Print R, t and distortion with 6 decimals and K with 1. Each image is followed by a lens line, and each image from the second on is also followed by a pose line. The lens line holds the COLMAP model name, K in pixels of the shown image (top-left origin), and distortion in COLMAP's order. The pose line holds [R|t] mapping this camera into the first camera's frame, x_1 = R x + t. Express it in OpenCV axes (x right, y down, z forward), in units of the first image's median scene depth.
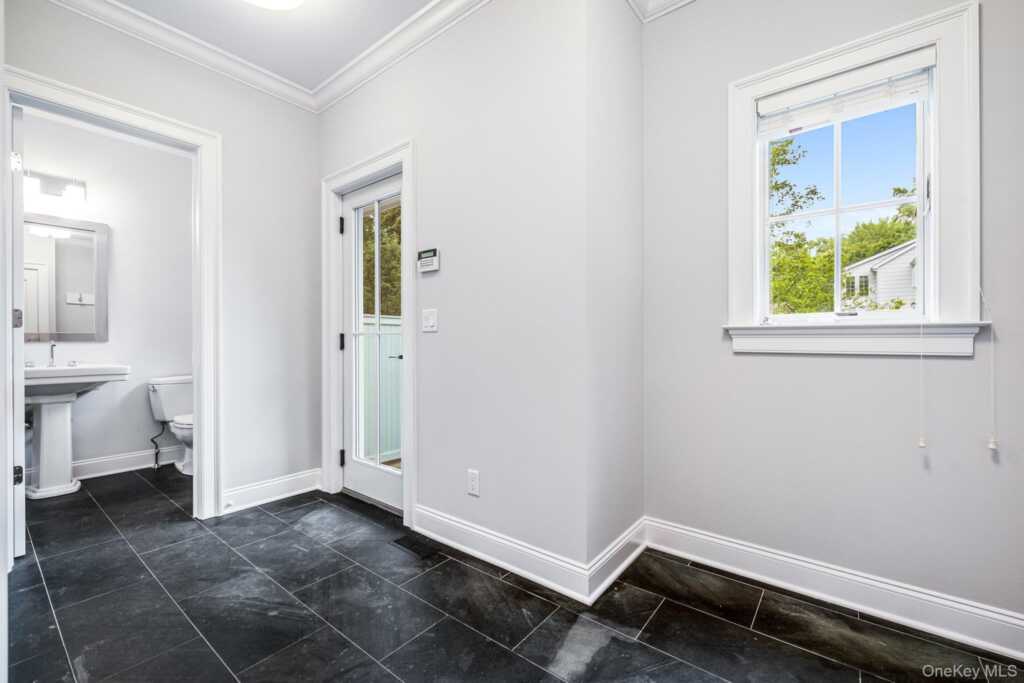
lens RADIAL K [[429.7, 0, 512.3], [0, 429.7, 345.0], [0, 0, 1]] dist [-0.000613, 0.001152]
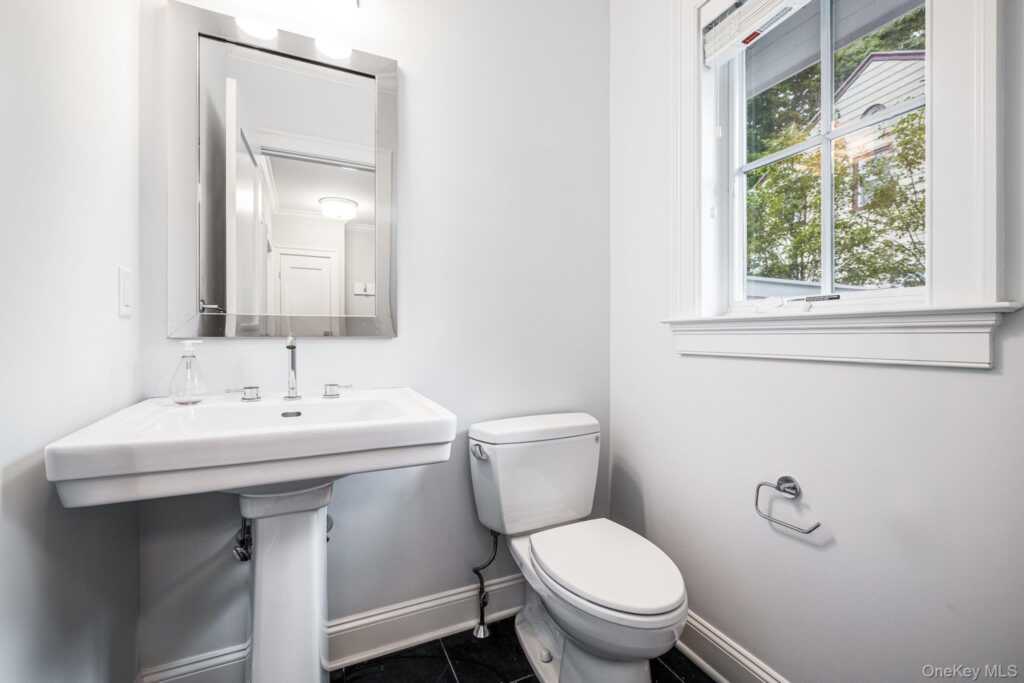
lens RADIAL K [[429.7, 0, 512.7], [0, 429.7, 339.5], [0, 0, 1]] dist [-0.000613, 0.001152]
pose [[0.890795, -0.004535, -0.454383, -0.613462], [0.001029, 0.999968, -0.007965, -0.001999], [0.454404, 0.006628, 0.890771, 0.640432]]
